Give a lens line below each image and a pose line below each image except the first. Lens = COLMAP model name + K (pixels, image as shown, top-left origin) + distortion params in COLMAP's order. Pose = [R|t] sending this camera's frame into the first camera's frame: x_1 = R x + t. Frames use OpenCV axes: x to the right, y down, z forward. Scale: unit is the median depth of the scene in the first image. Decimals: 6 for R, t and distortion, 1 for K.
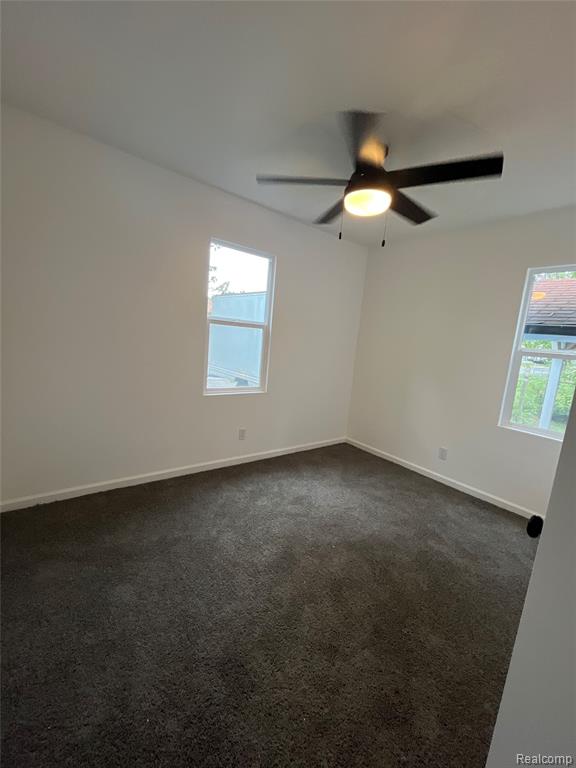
lens RADIAL K [[311.3, 0, 288.0], [0, 311.3, 384.0], [0, 0, 1]] dist [-0.000489, -0.000009]
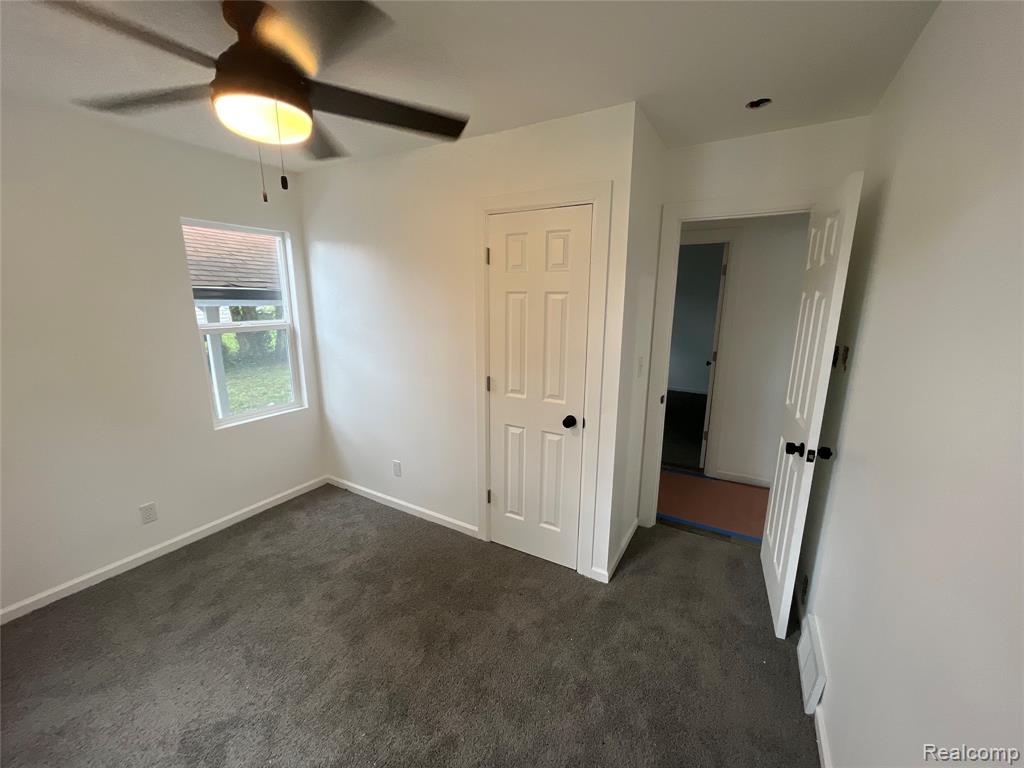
lens RADIAL K [[414.1, 0, 512.0], [0, 414.1, 387.5], [0, 0, 1]] dist [0.000151, -0.000360]
pose [[-0.361440, -0.291651, 0.885607, -0.483178], [0.100867, 0.932015, 0.348101, -0.257889], [-0.926923, 0.215146, -0.307450, 0.670822]]
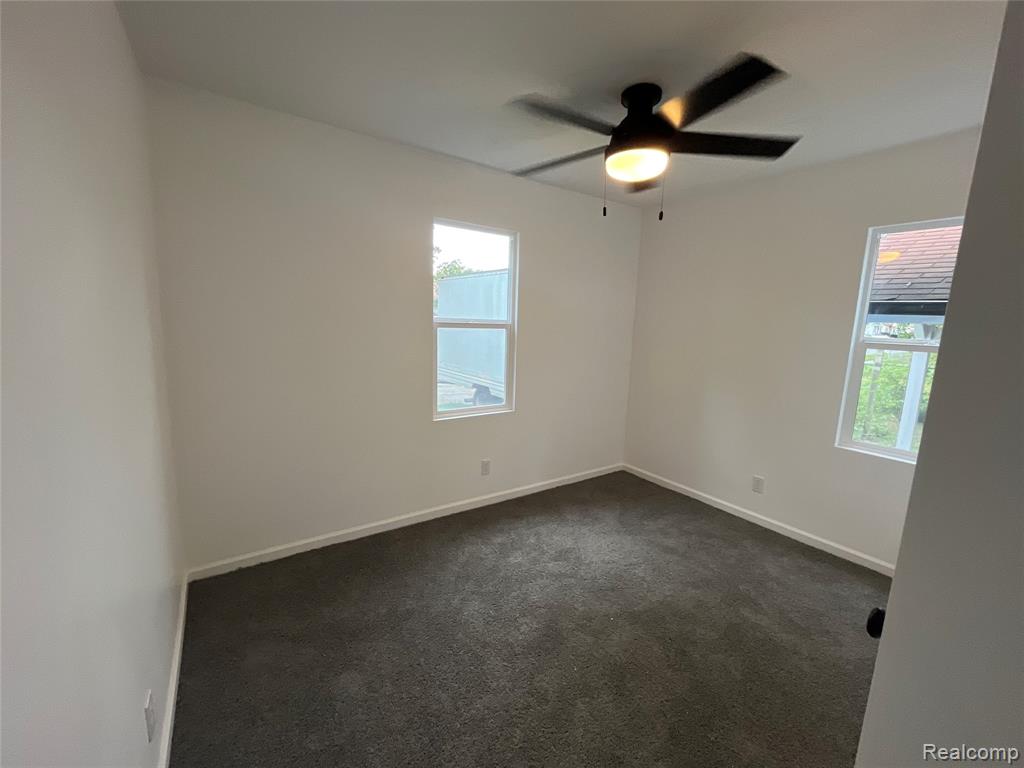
lens RADIAL K [[414.1, 0, 512.0], [0, 414.1, 387.5], [0, 0, 1]] dist [0.000151, -0.000360]
pose [[0.996225, -0.046130, -0.073537, 0.002831], [0.046730, 0.998887, 0.006467, -0.048533], [0.073157, -0.009878, 0.997272, -0.018215]]
